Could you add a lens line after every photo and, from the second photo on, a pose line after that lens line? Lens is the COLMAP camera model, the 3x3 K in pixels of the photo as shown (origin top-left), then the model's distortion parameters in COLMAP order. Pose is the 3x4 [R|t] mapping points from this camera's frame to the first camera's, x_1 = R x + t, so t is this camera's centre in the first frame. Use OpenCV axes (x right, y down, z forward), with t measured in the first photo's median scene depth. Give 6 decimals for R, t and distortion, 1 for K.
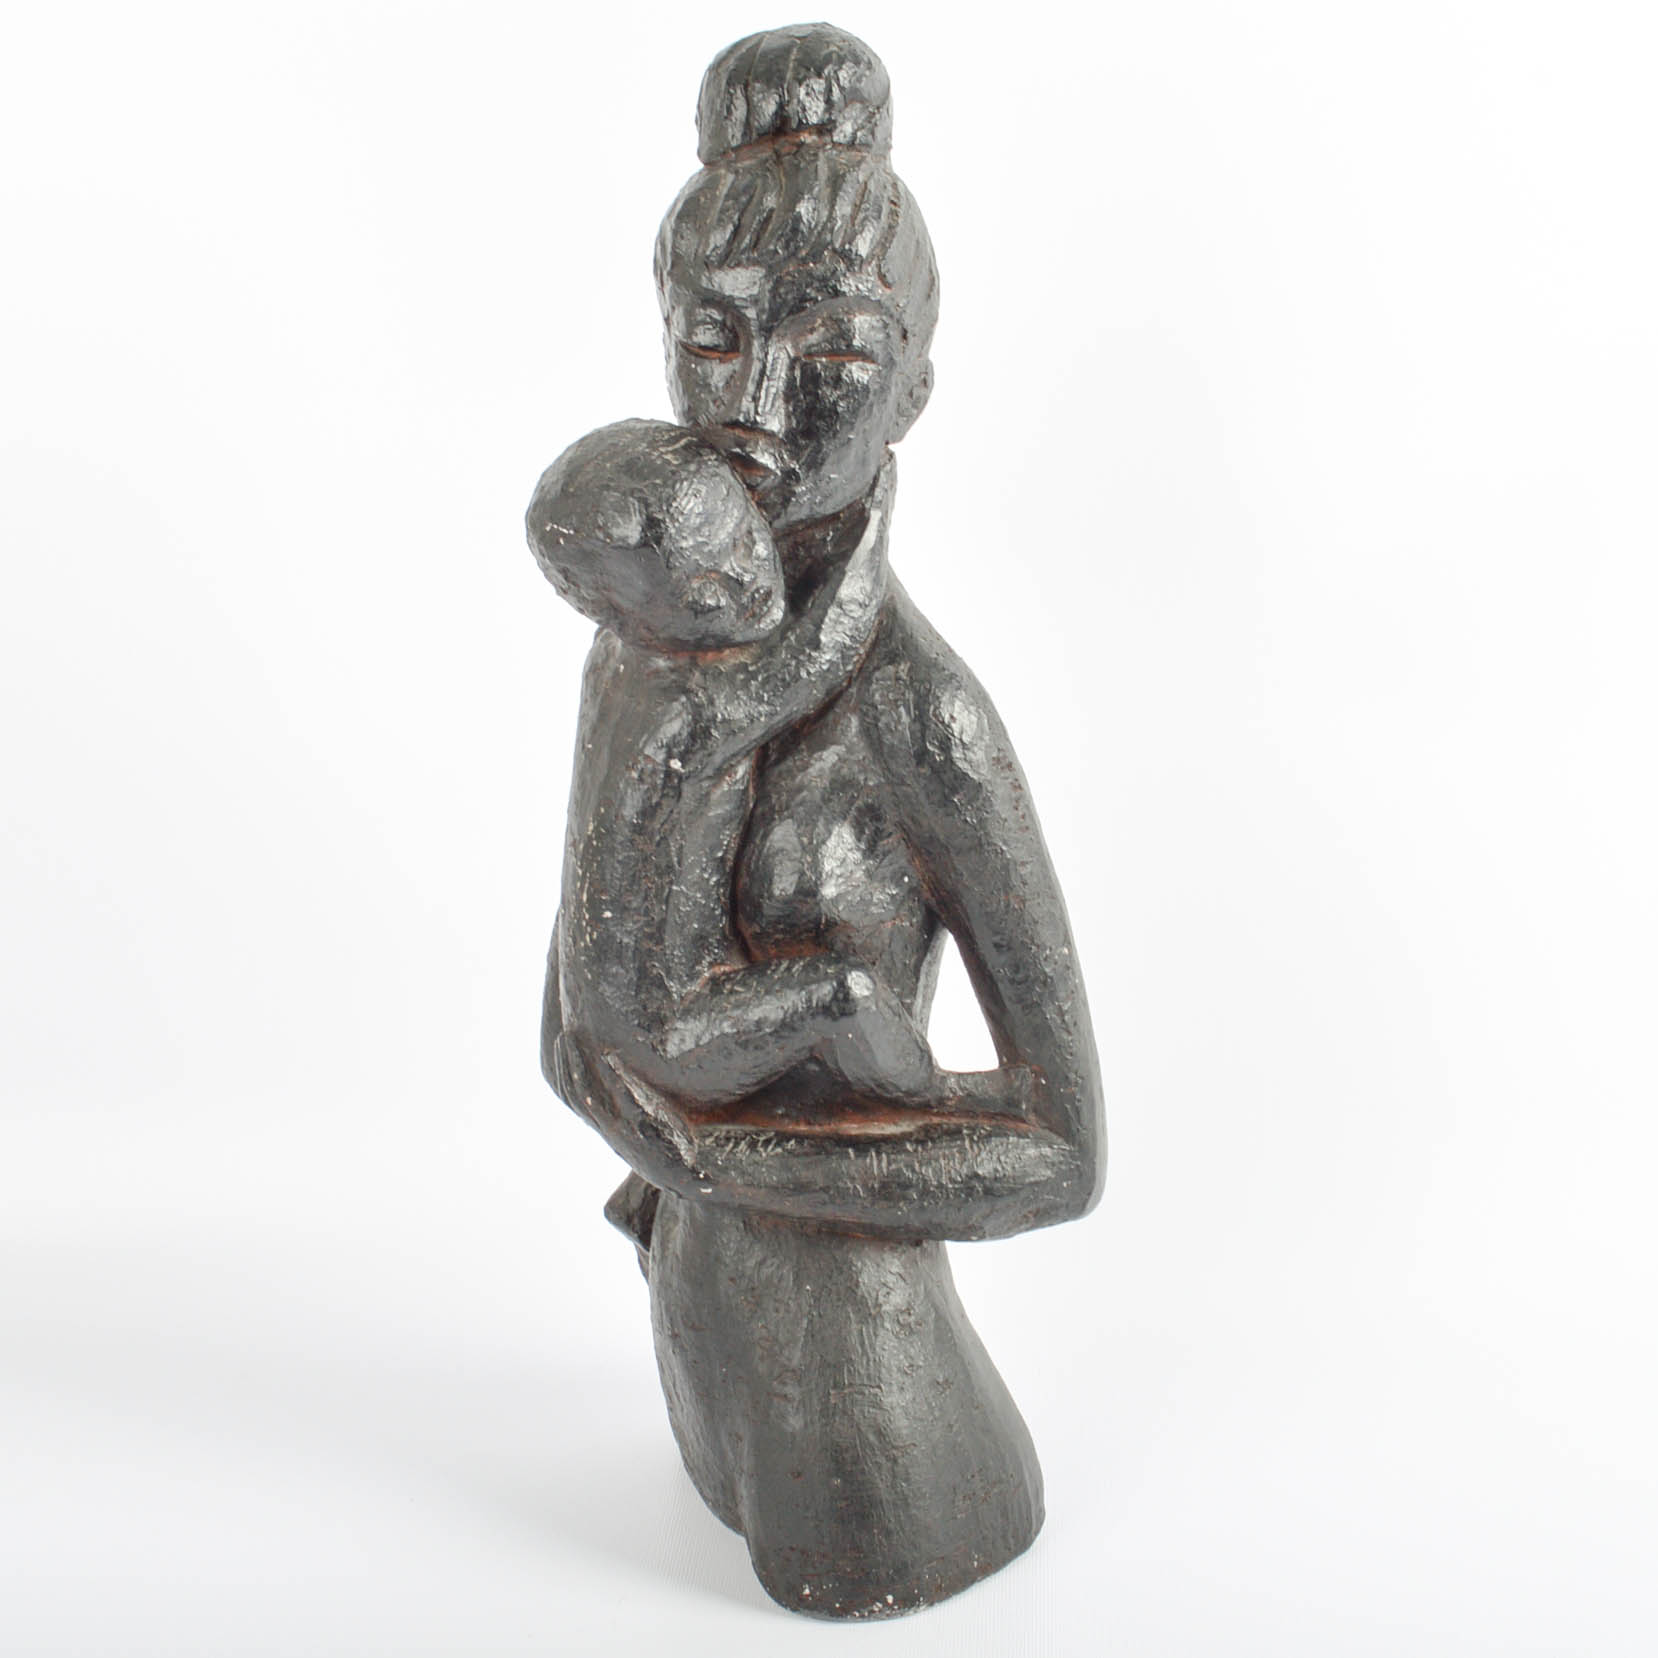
lens RADIAL K [[3119.5, 0, 829.0], [0, 3119.5, 829.0], [0, 0, 1]] dist [-0.054911, -0.085273]
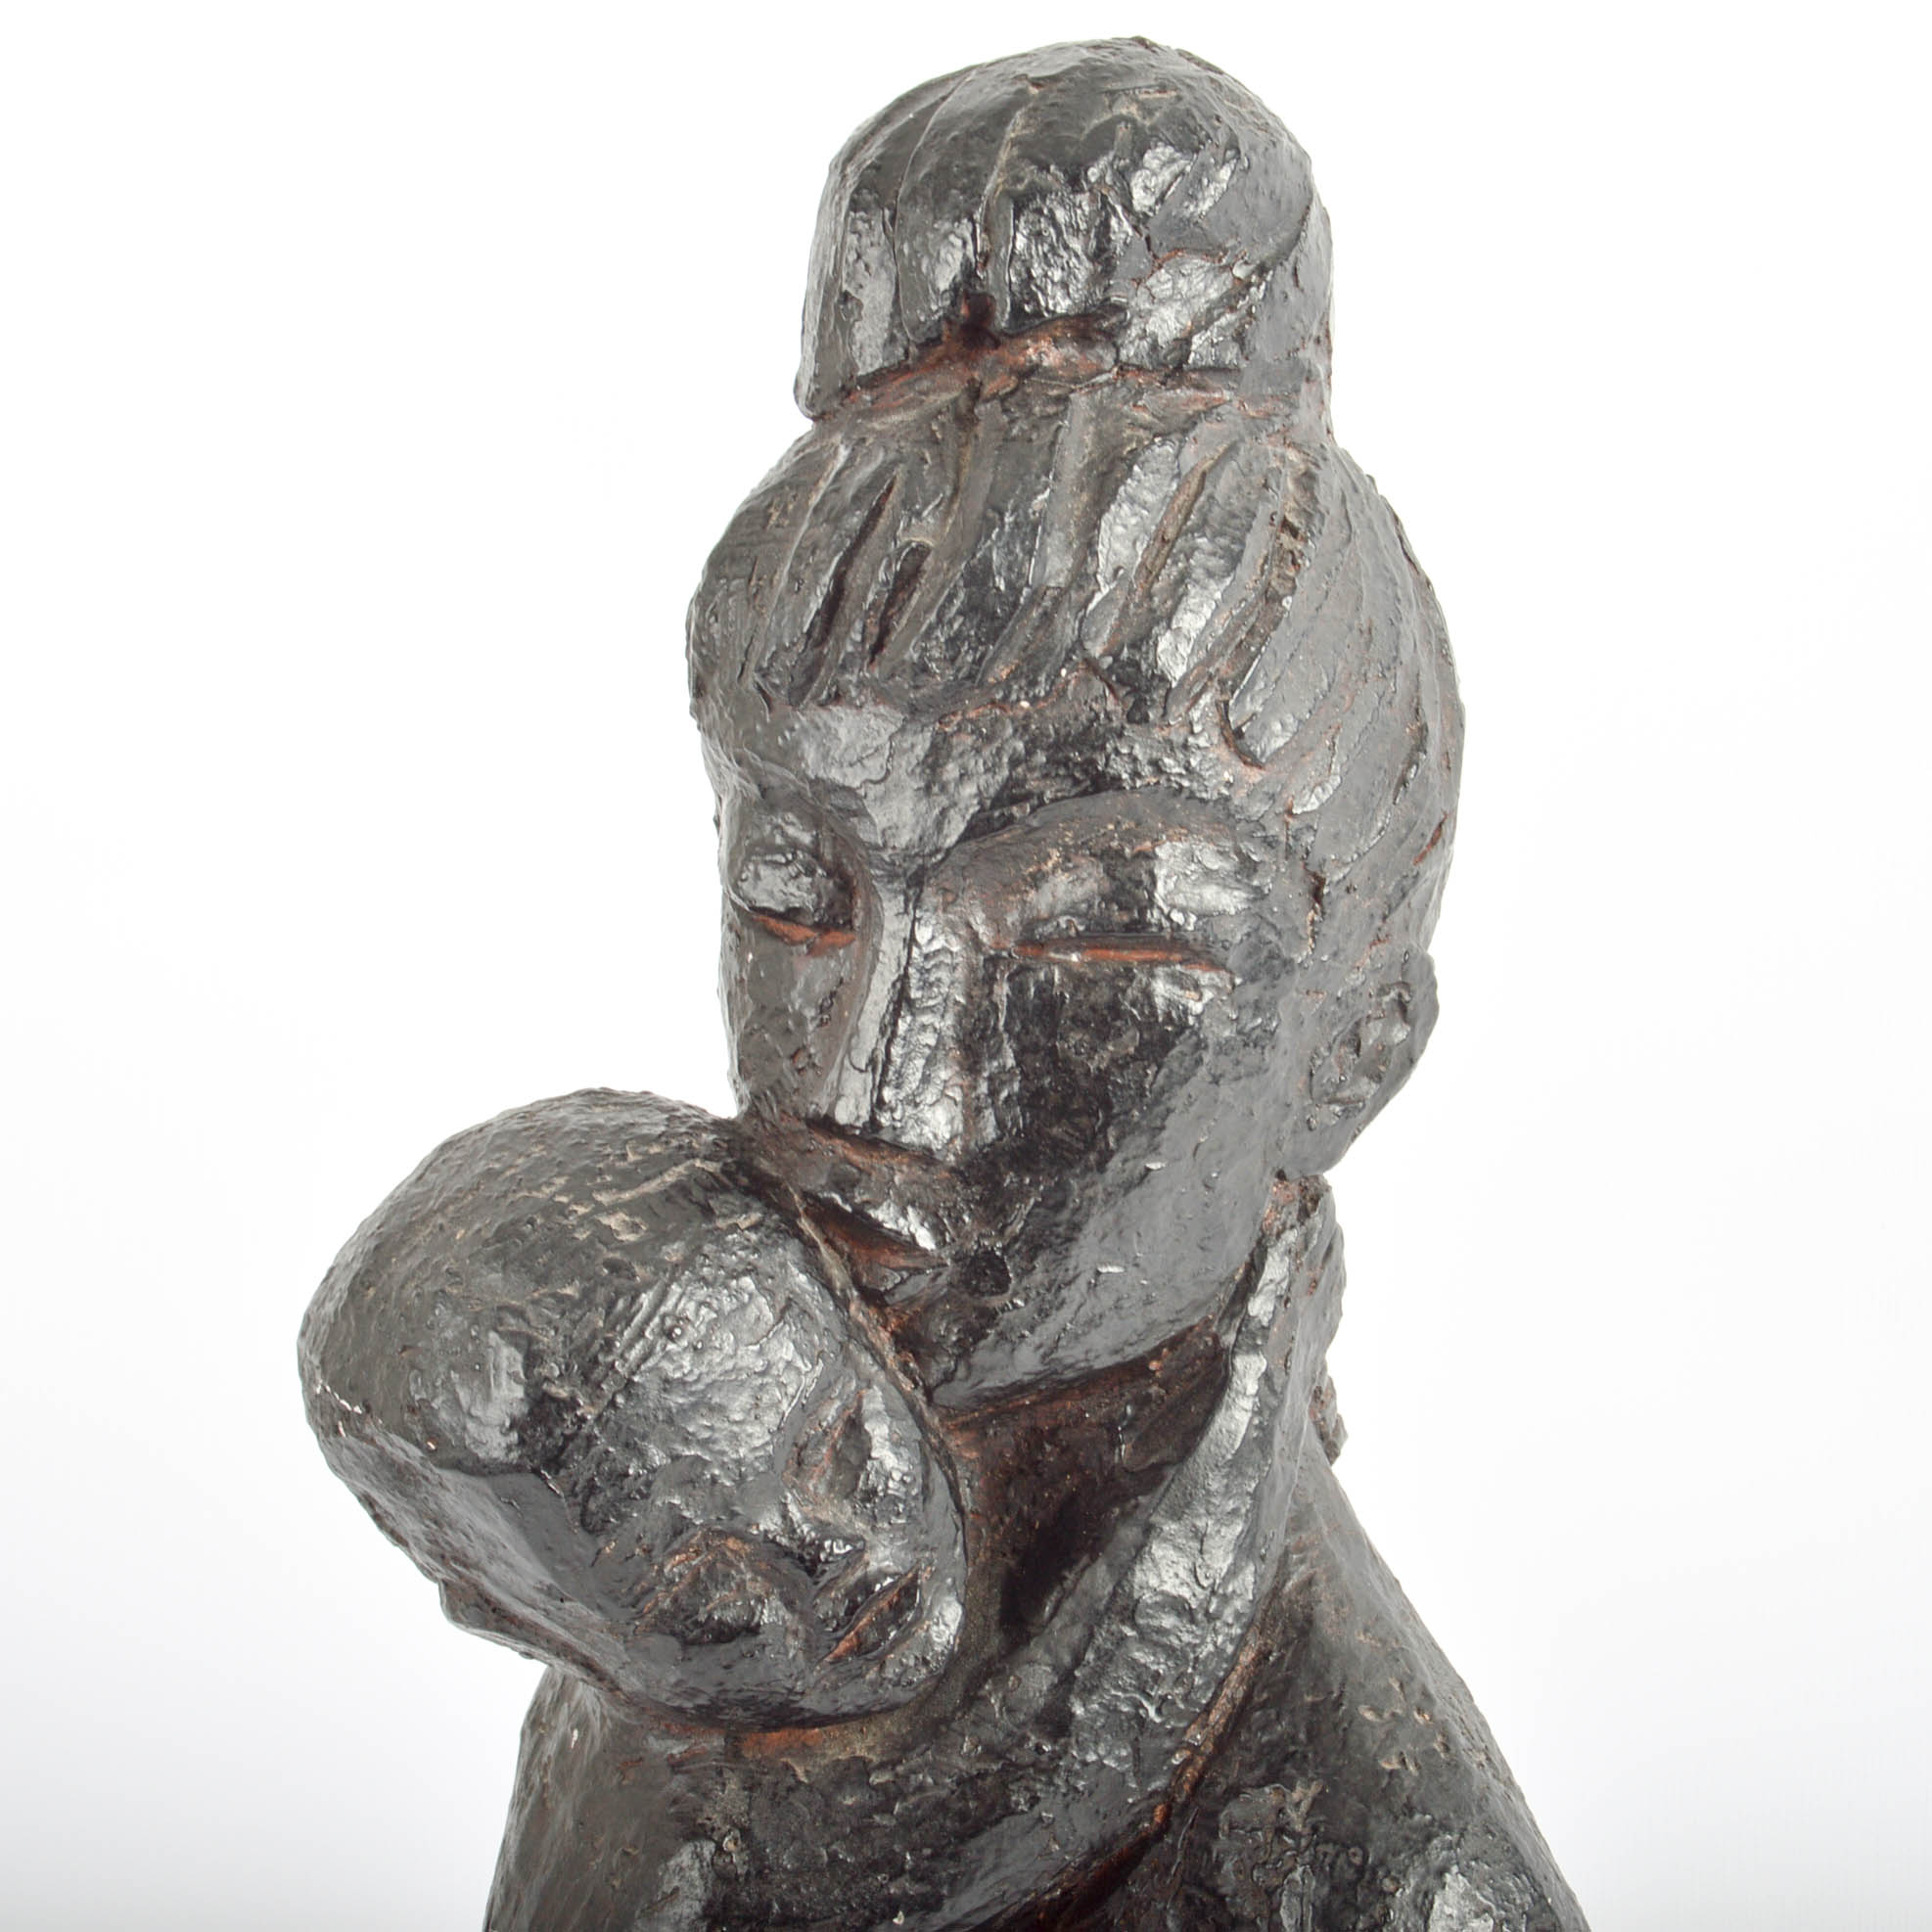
lens RADIAL K [[5226.2, 0, 966.0], [0, 5226.2, 966.0], [0, 0, 1]] dist [0.027276, -0.377323]
pose [[0.967774, 0.032039, -0.249776, 0.138735], [-0.049810, 0.996631, -0.065154, -0.109331], [0.246847, 0.075496, 0.966109, 0.407289]]
